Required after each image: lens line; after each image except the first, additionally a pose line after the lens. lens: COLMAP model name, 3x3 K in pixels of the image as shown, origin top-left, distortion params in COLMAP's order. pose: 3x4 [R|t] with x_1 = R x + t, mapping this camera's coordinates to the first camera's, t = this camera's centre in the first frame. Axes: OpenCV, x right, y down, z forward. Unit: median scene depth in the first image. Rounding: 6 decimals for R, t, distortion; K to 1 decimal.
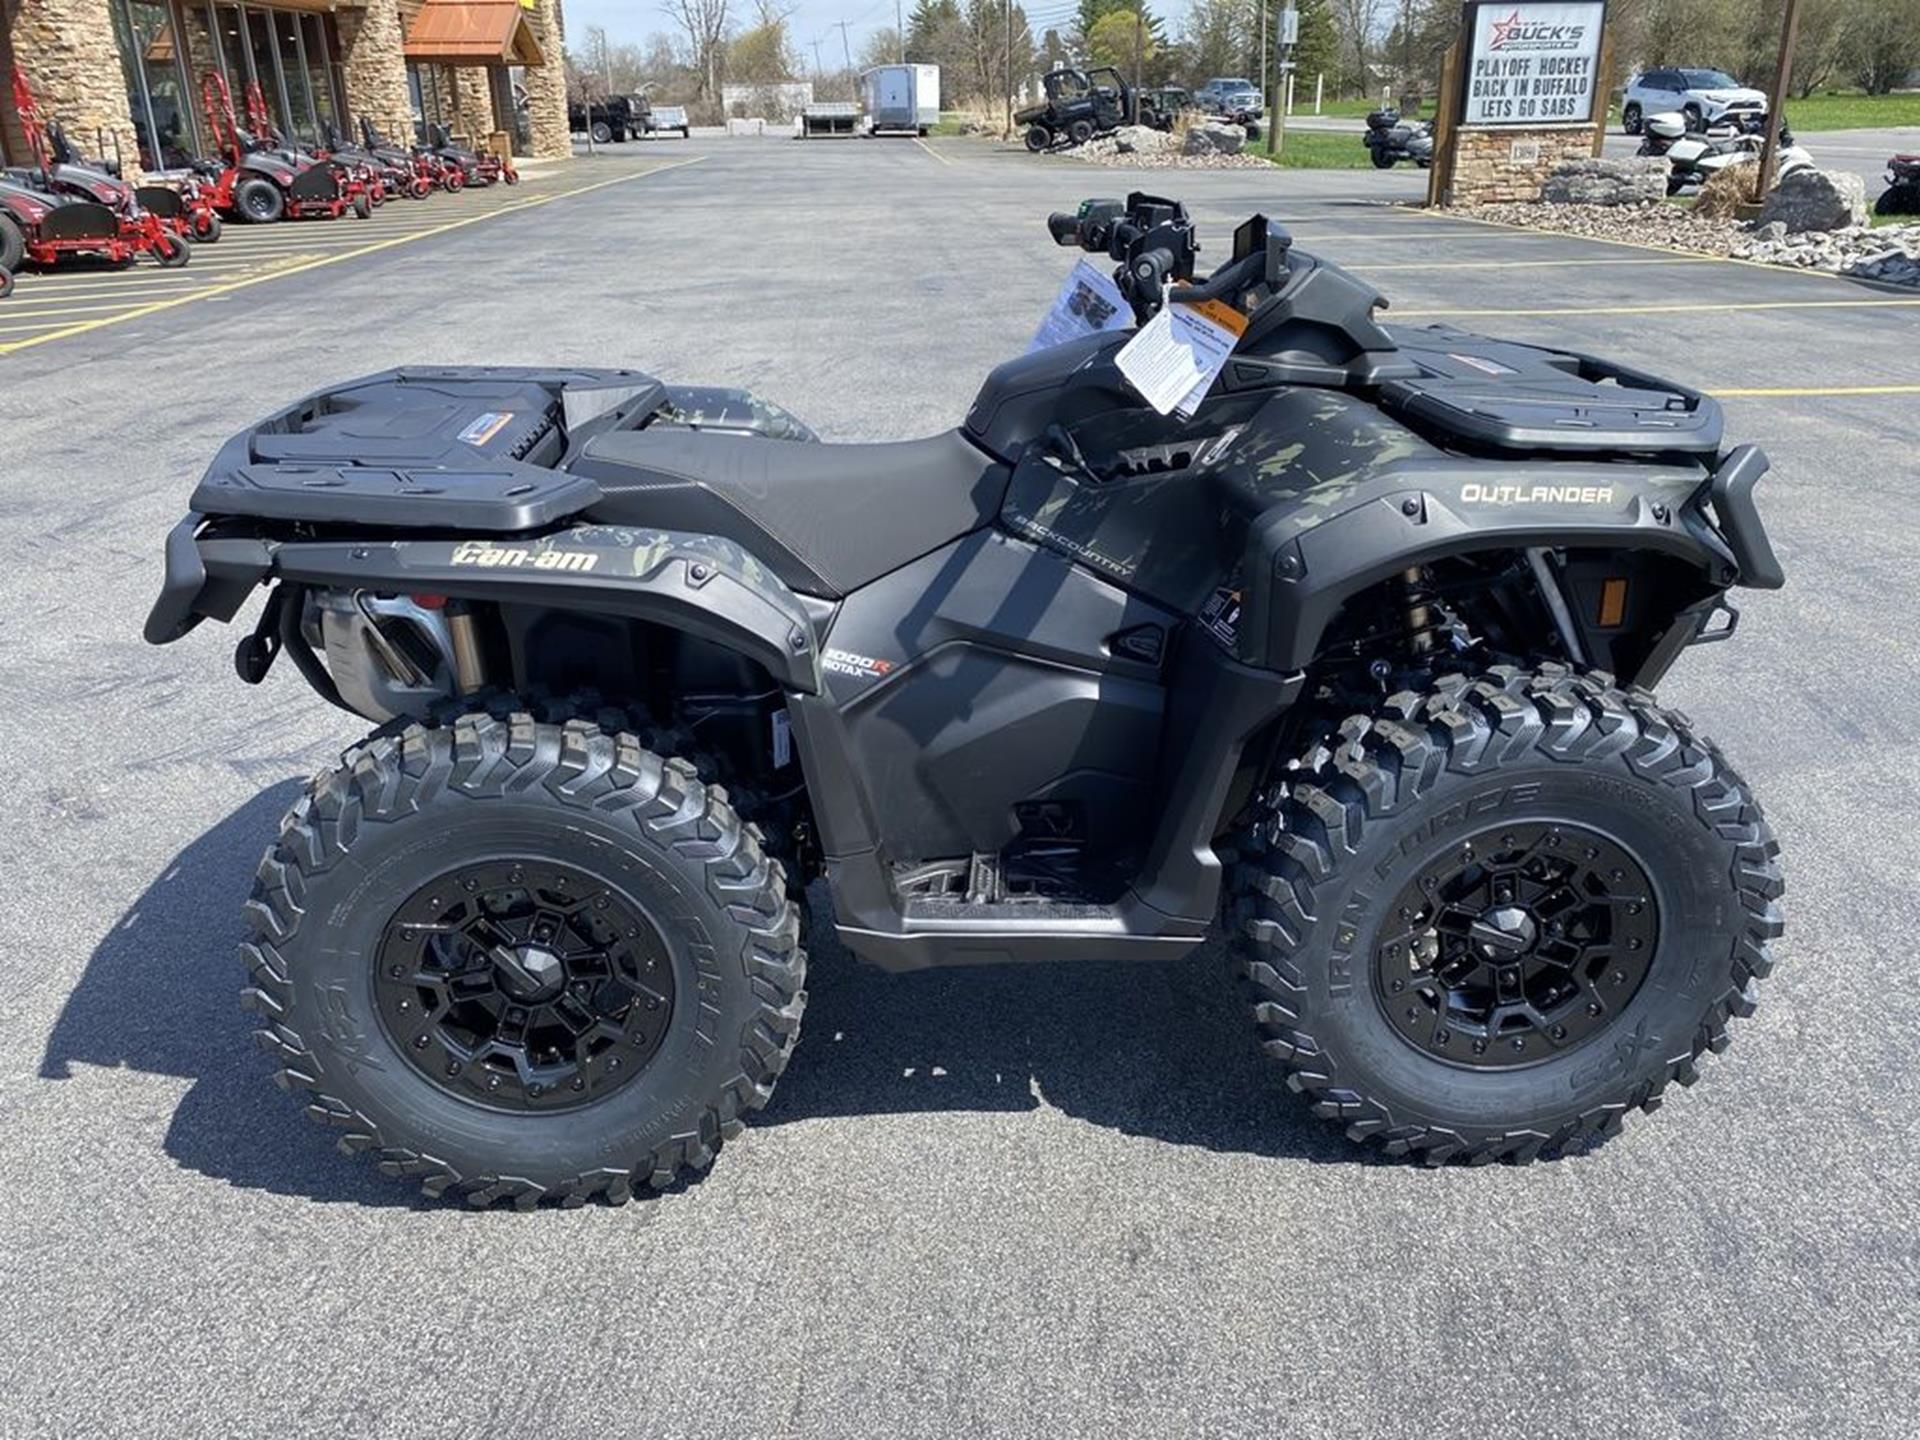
lens RADIAL K [[1397.0, 0, 960.0], [0, 1397.0, 720.0], [0, 0, 1]] dist [0.002236, -0.009085]
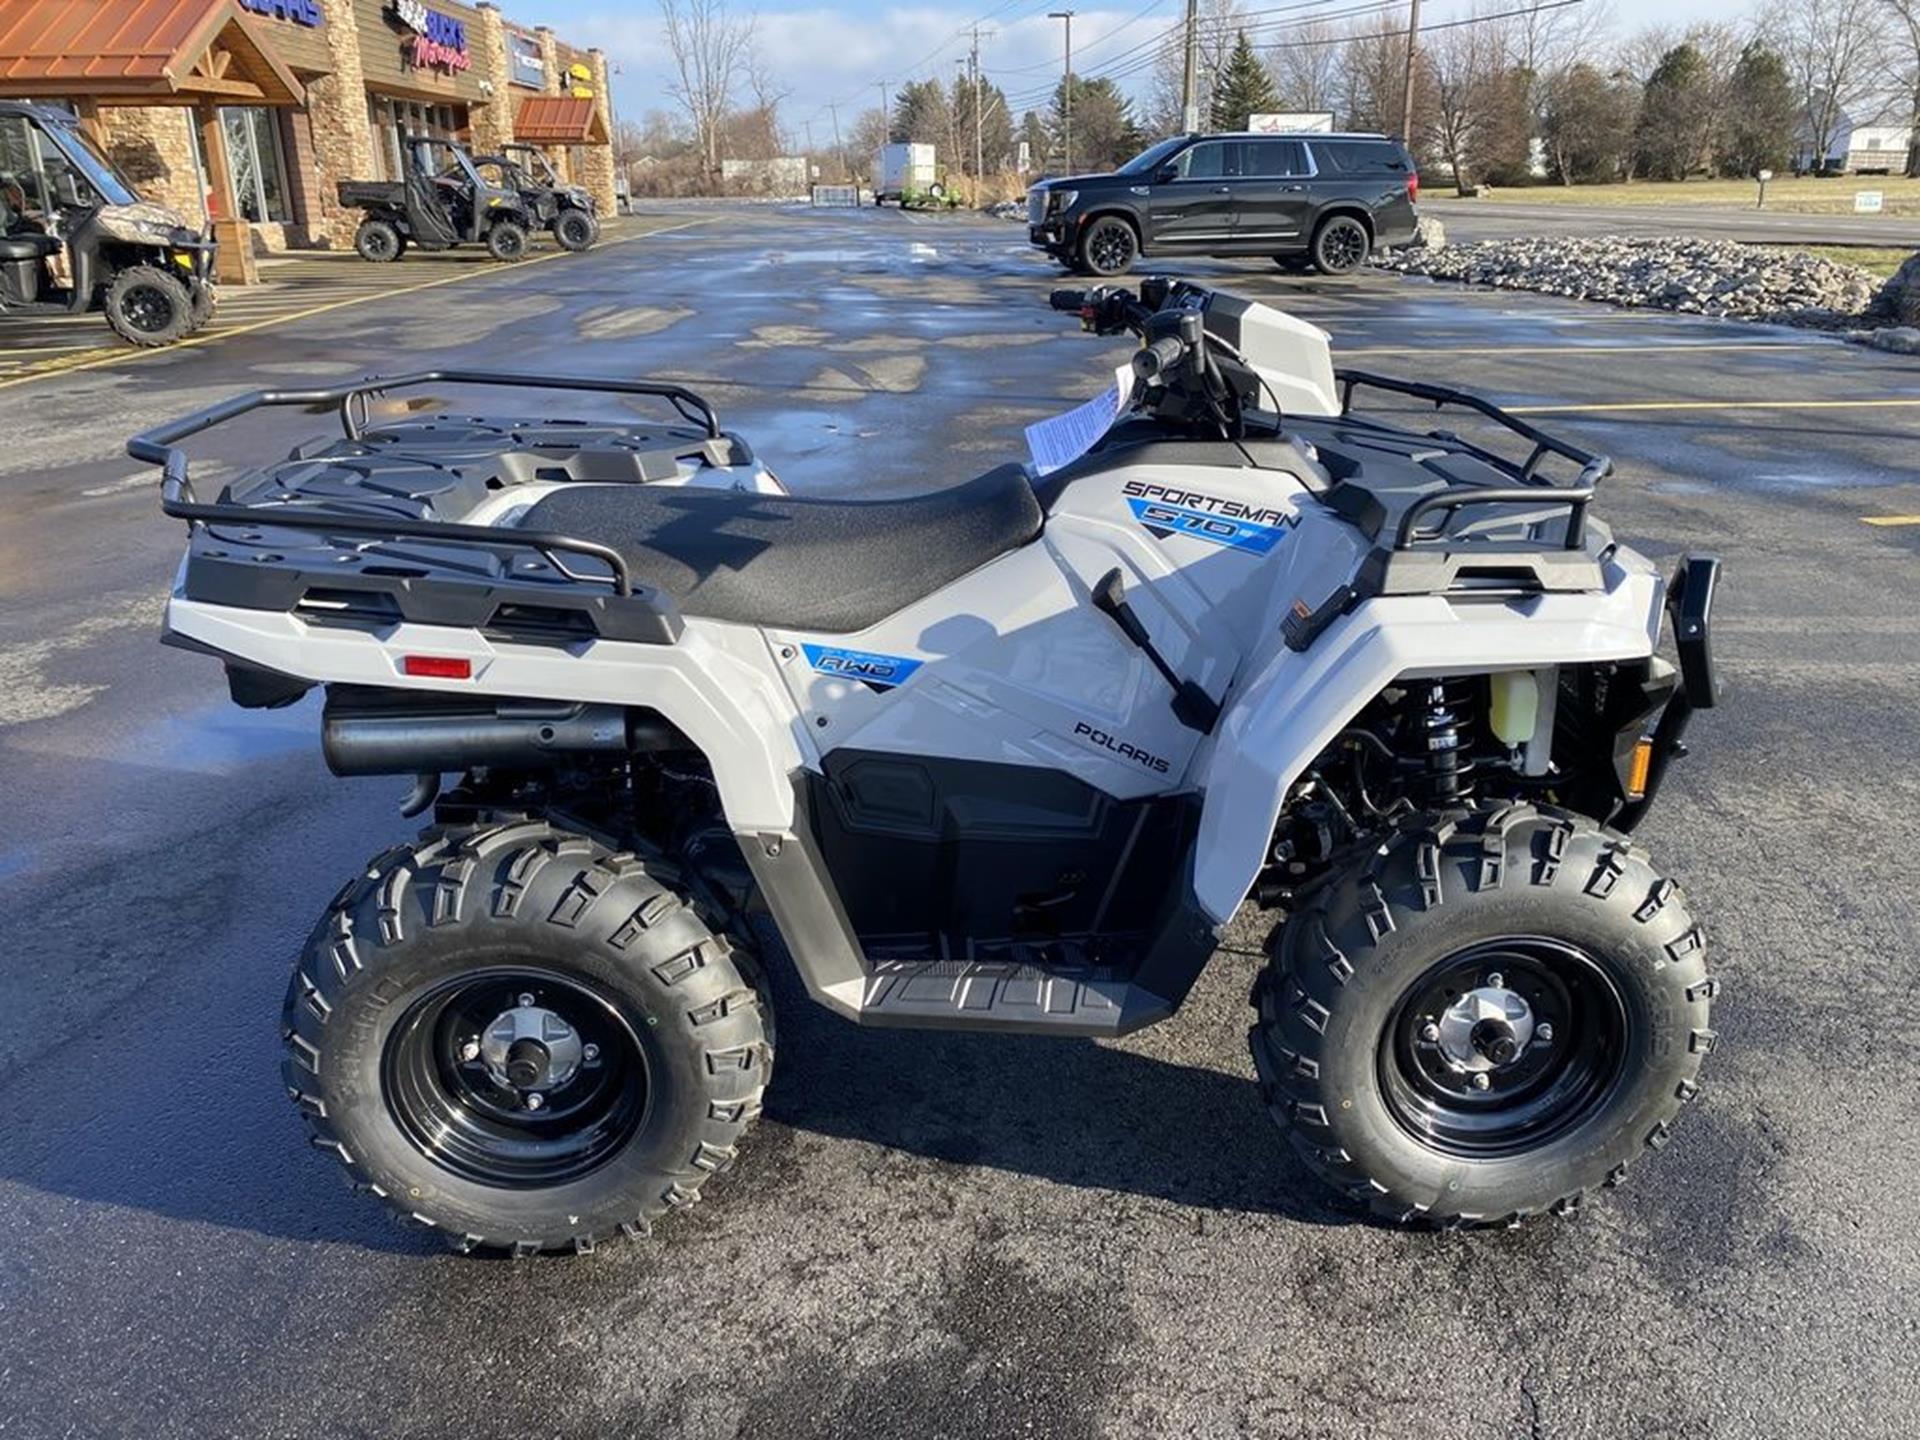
lens RADIAL K [[1457.4, 0, 960.0], [0, 1457.4, 720.0], [0, 0, 1]] dist [-0.003691, 0.003565]
pose [[0.999920, 0.007491, 0.010240, 0.023591], [-0.006859, 0.998146, -0.060478, 0.152079], [-0.010674, 0.060403, 0.998117, -0.338419]]
